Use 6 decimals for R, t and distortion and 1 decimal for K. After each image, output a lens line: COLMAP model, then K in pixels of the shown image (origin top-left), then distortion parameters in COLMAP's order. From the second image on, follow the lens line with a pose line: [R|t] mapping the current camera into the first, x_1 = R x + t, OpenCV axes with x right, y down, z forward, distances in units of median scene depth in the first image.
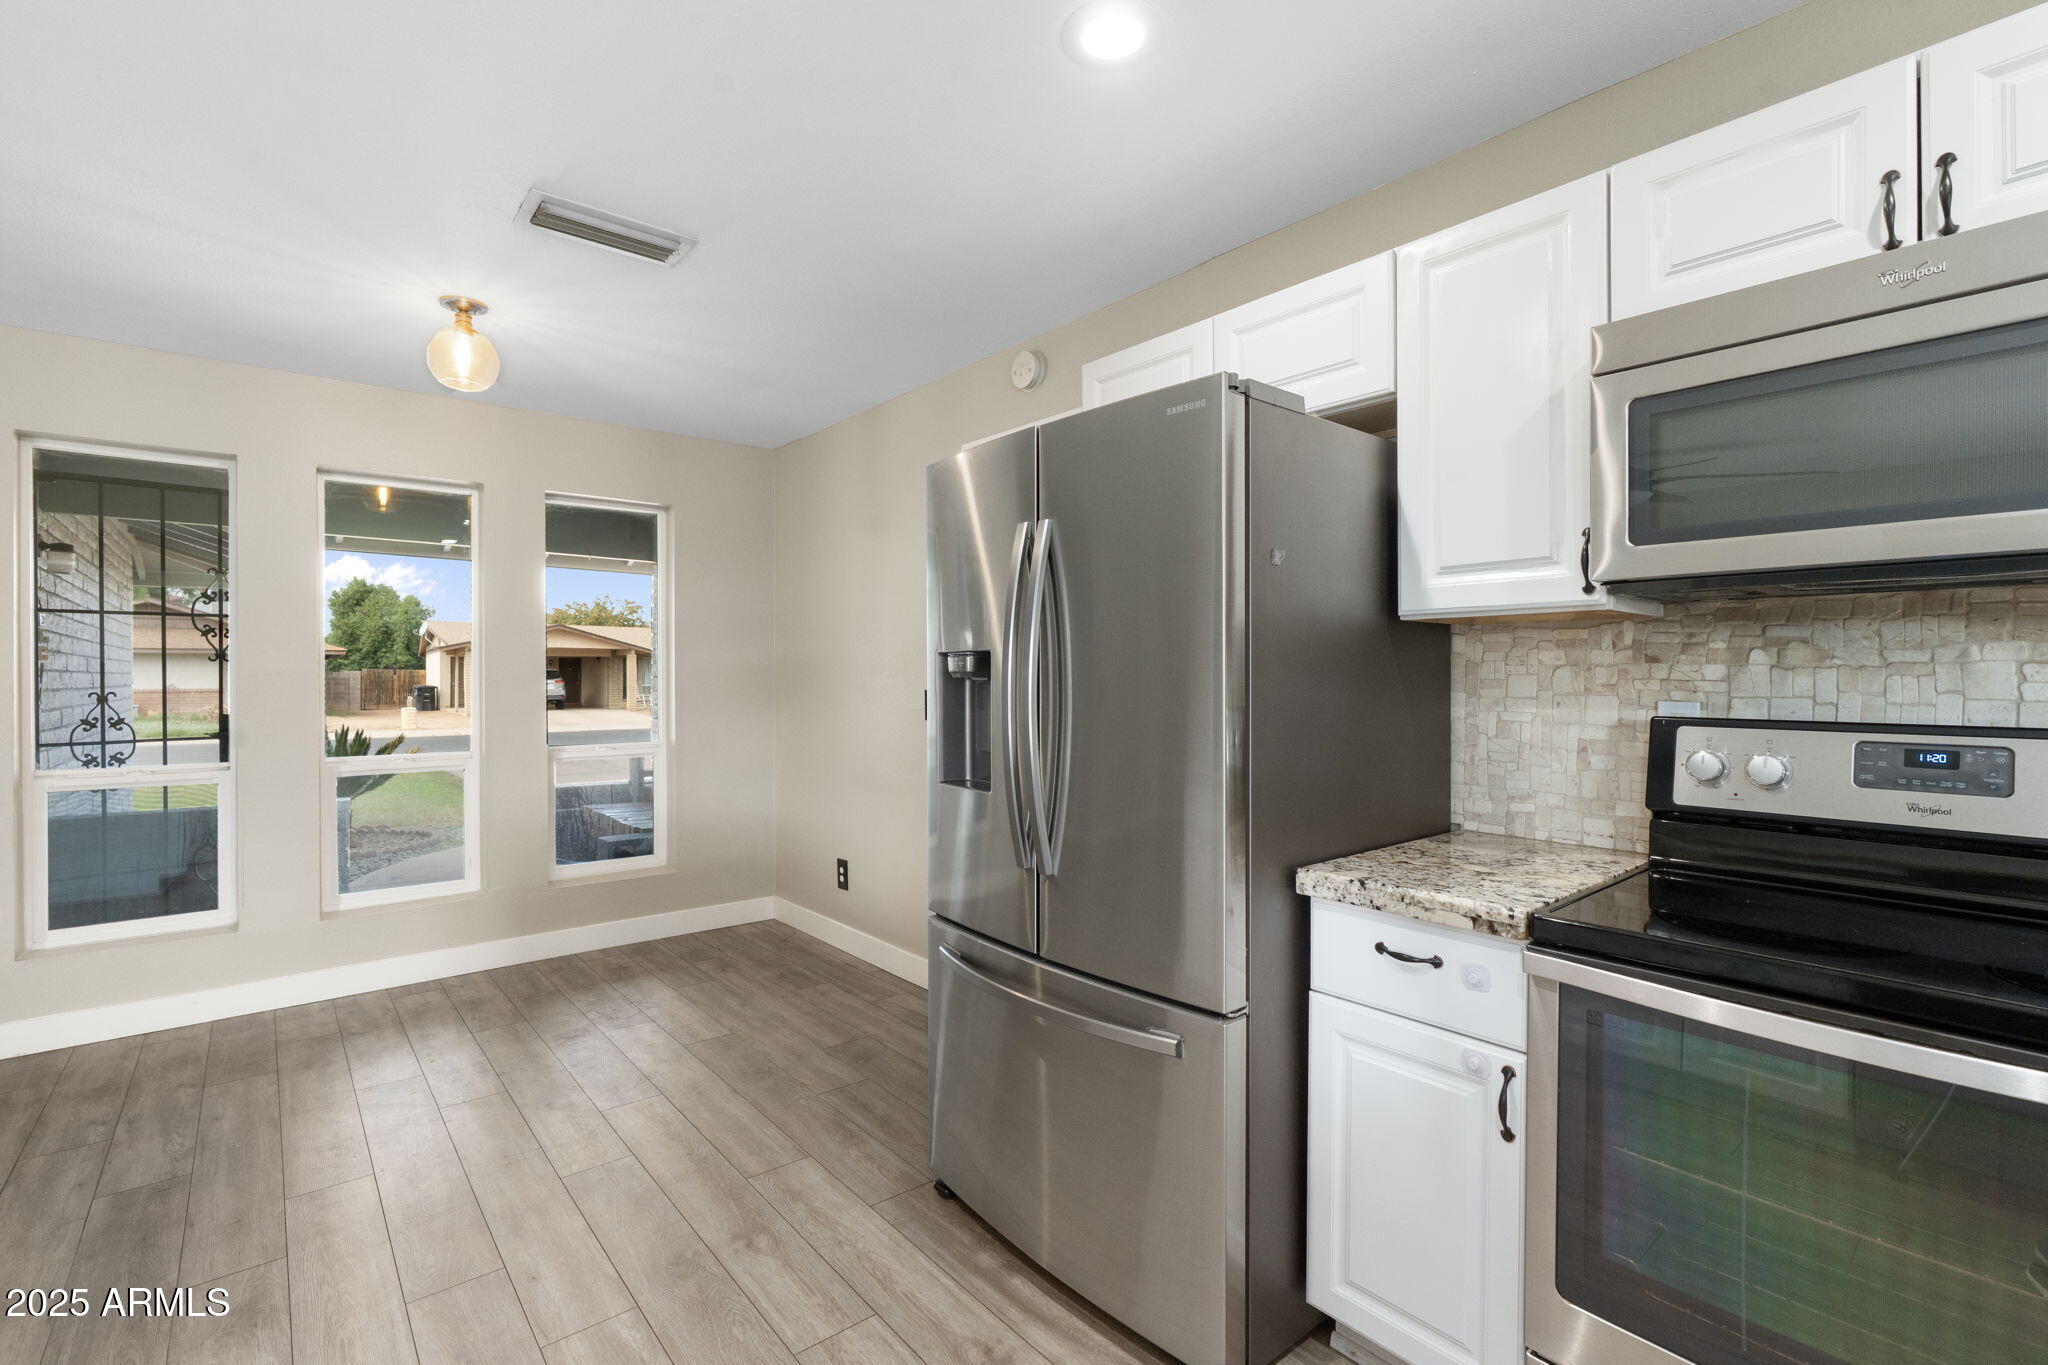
lens RADIAL K [[912.9, 0, 1025.6], [0, 912.9, 680.6], [0, 0, 1]] dist [-0.008939, 0.001989]
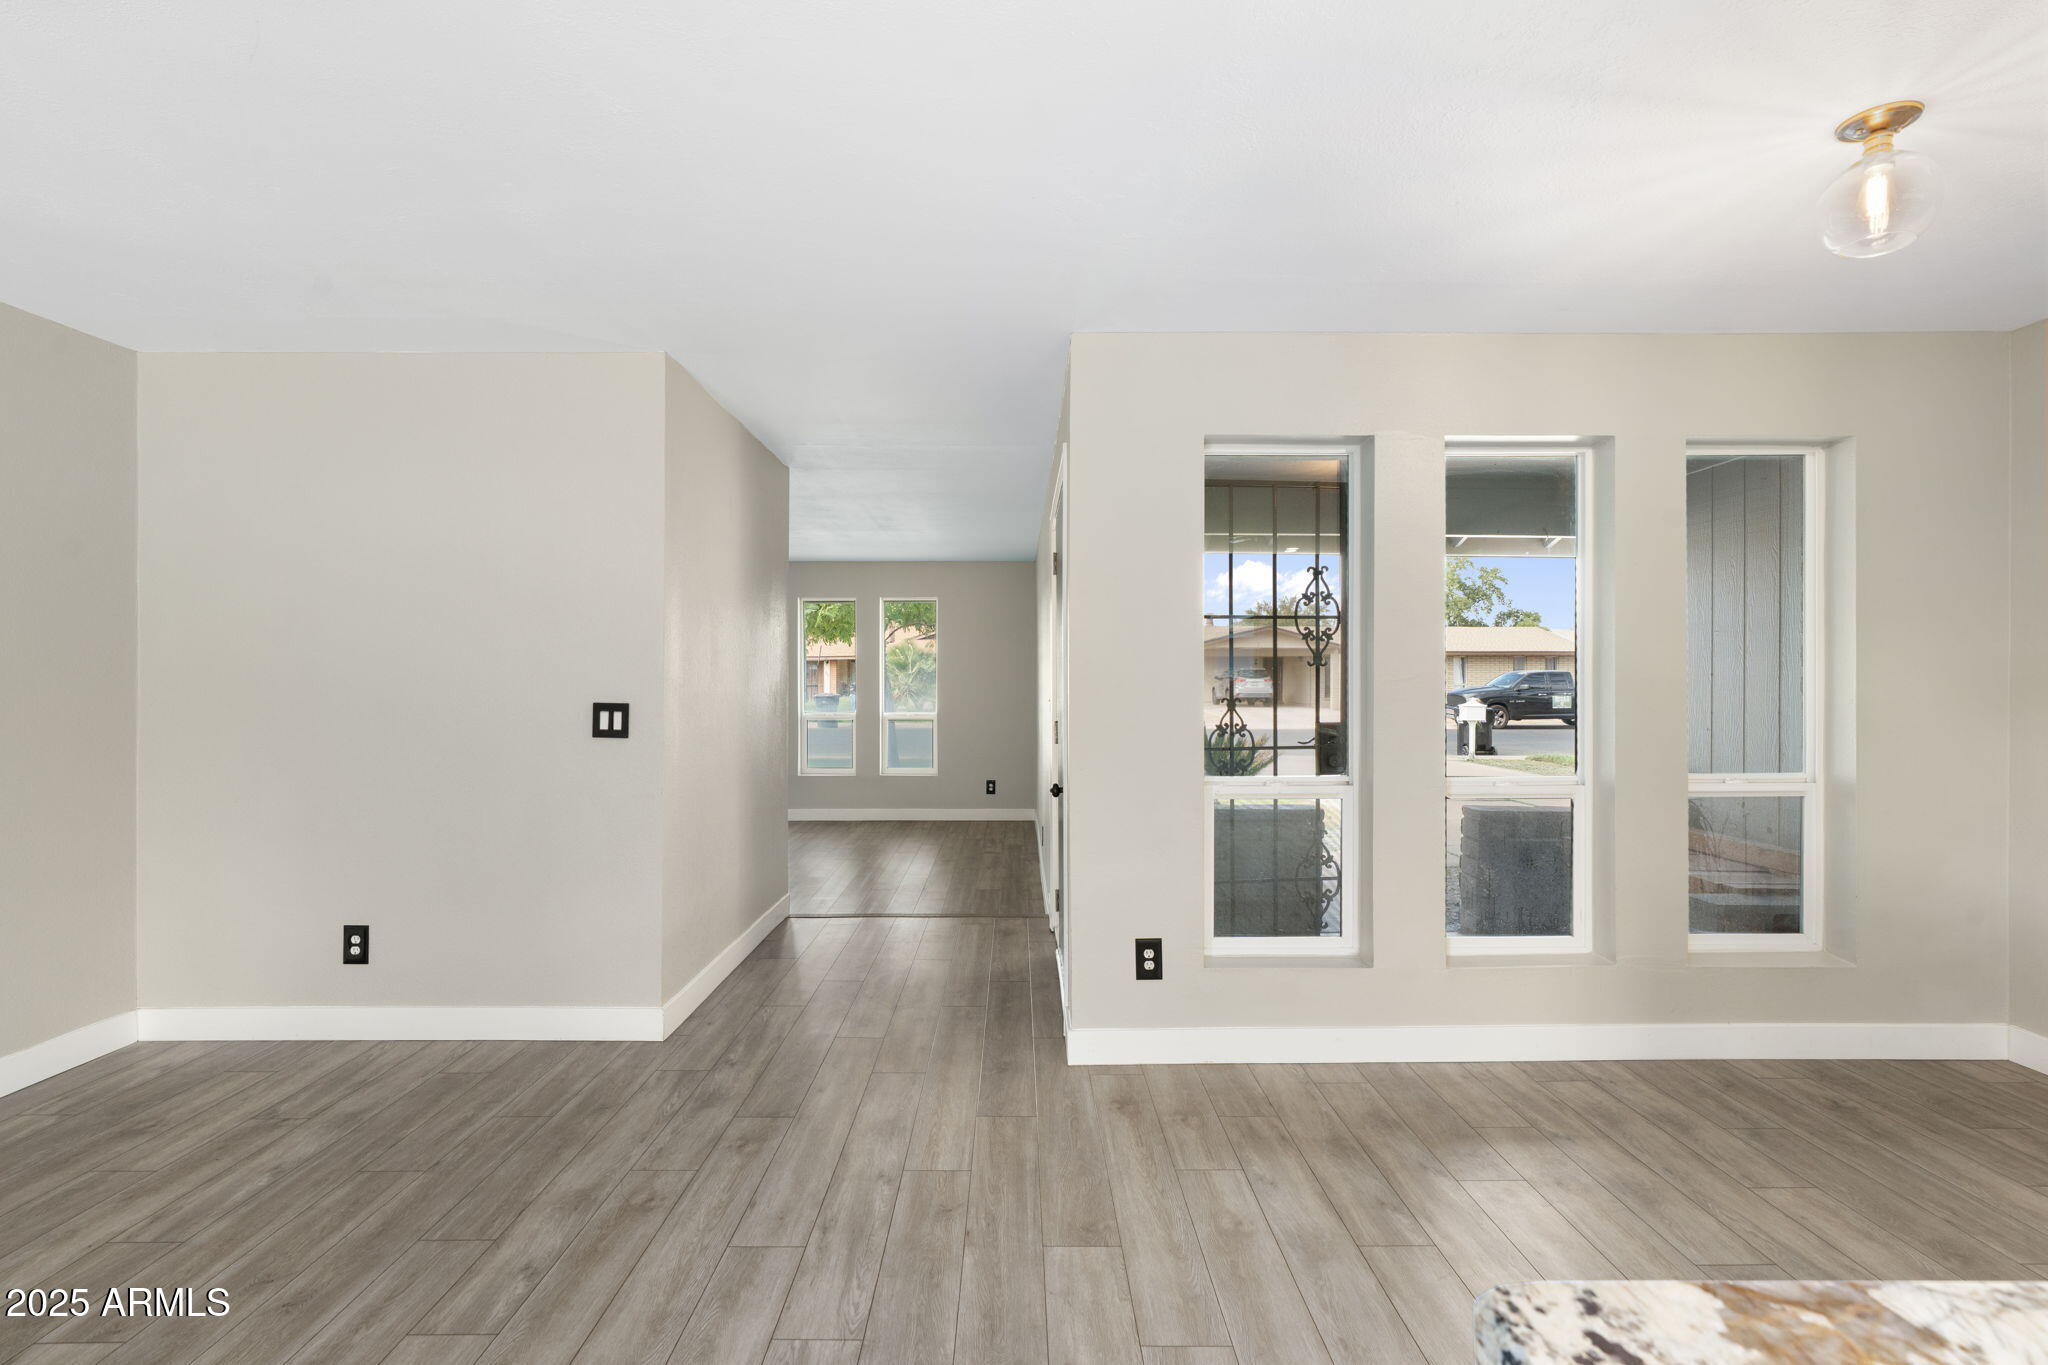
lens RADIAL K [[912.9, 0, 1008.5], [0, 912.9, 684.2], [0, 0, 1]] dist [-0.008939, 0.001989]
pose [[0.763954, 0.005903, -0.645244, -1.070147], [-0.002007, 0.999975, 0.006772, -0.017276], [0.645268, -0.003878, 0.763947, 0.155501]]
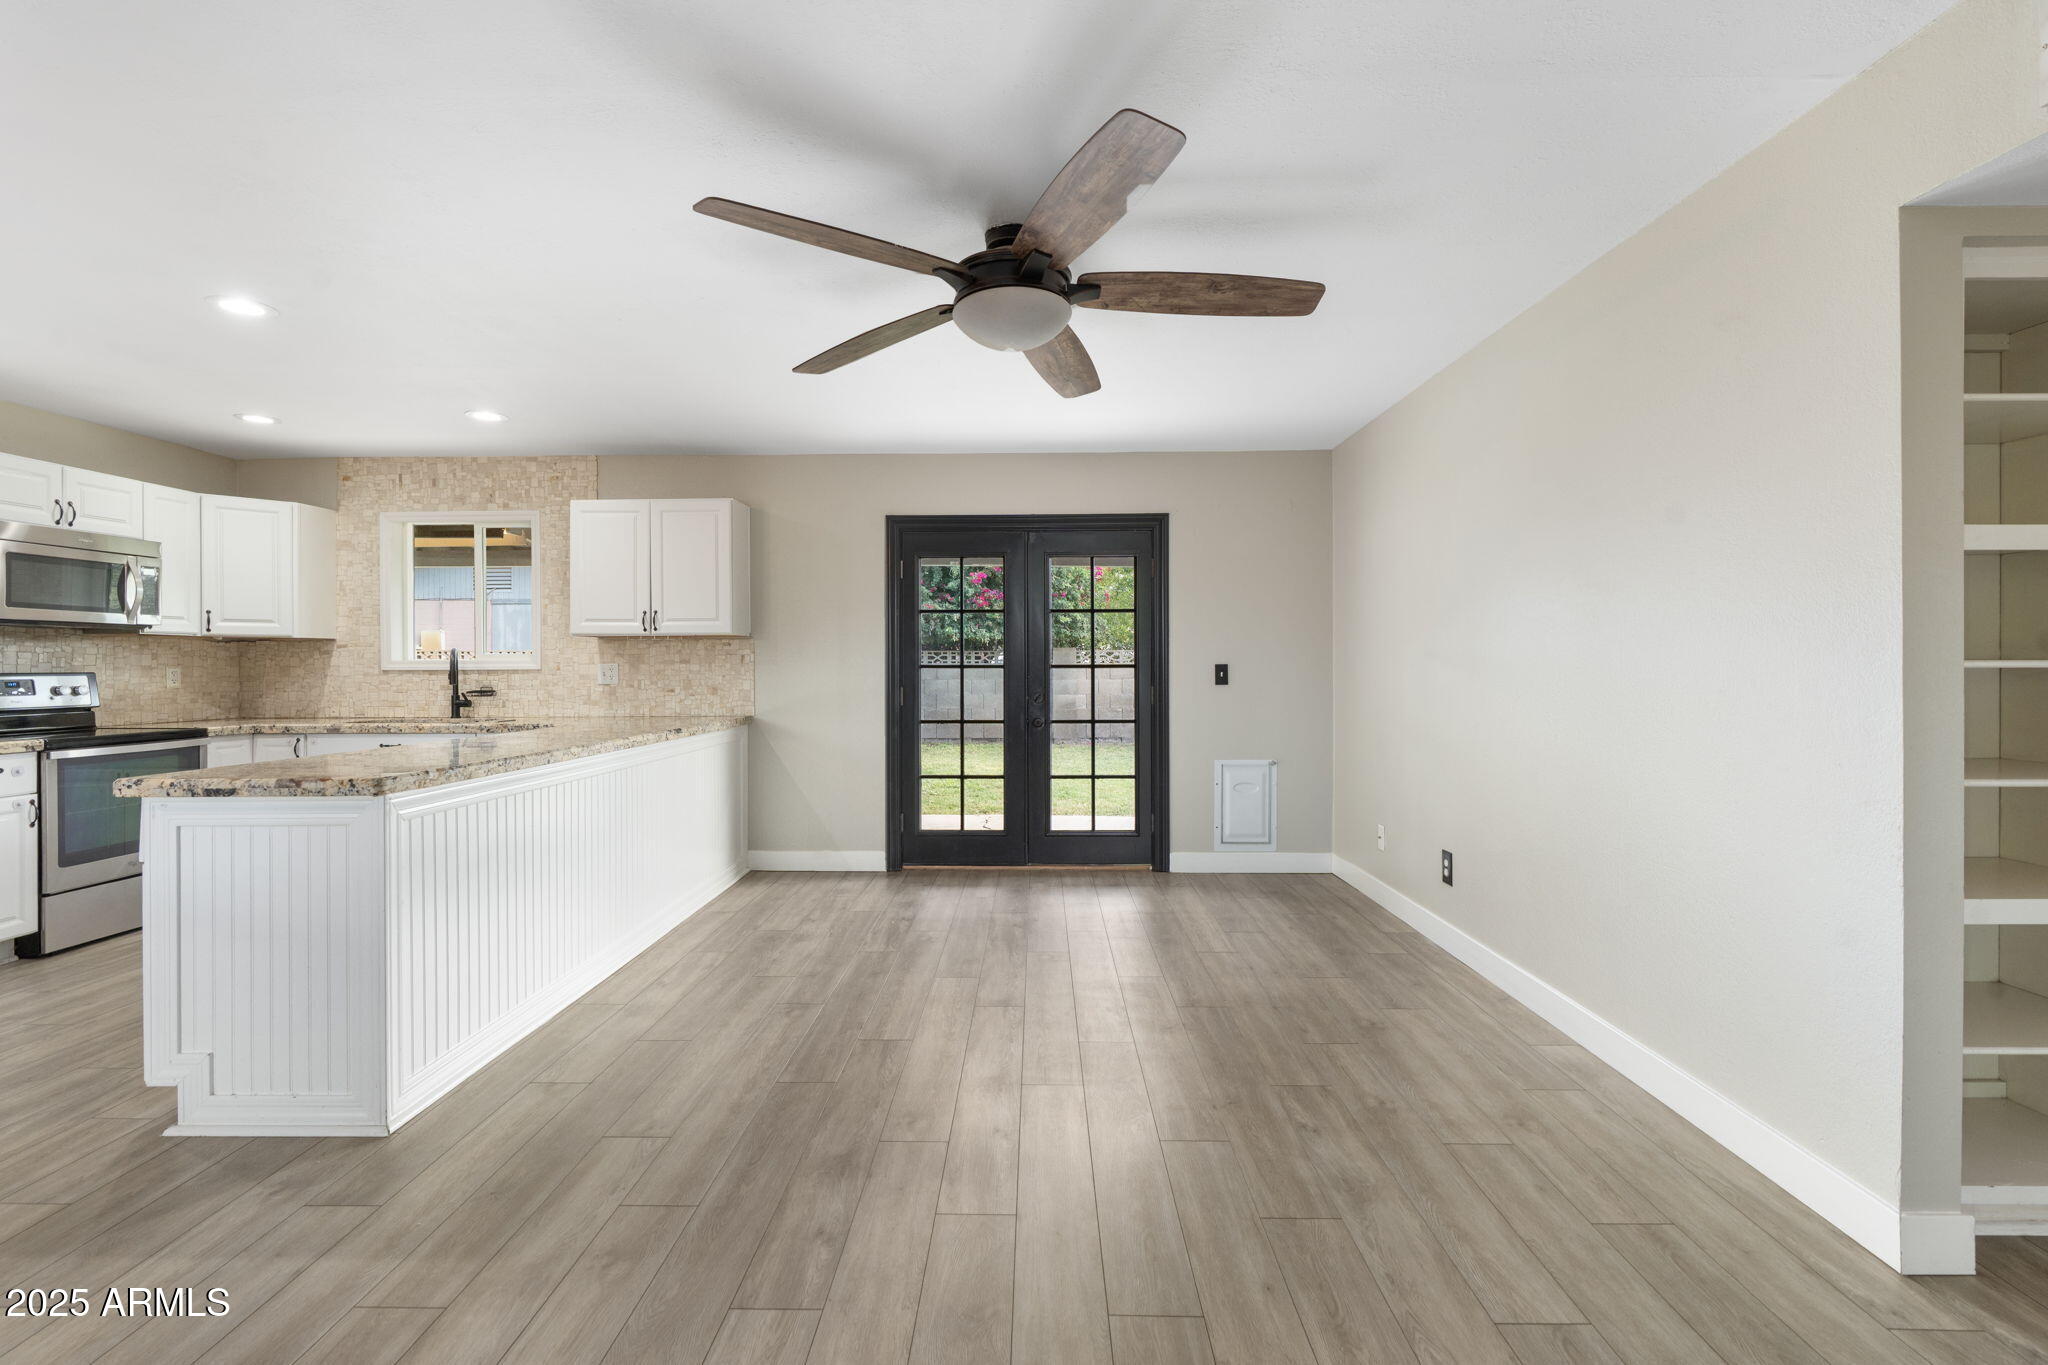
lens RADIAL K [[912.9, 0, 1010.8], [0, 912.9, 663.9], [0, 0, 1]] dist [-0.008939, 0.001989]
pose [[-0.744786, -0.000835, 0.667303, -2.681817], [0.003744, 0.999978, 0.005429, 0.011942], [-0.667293, 0.006542, -0.744766, 0.822975]]
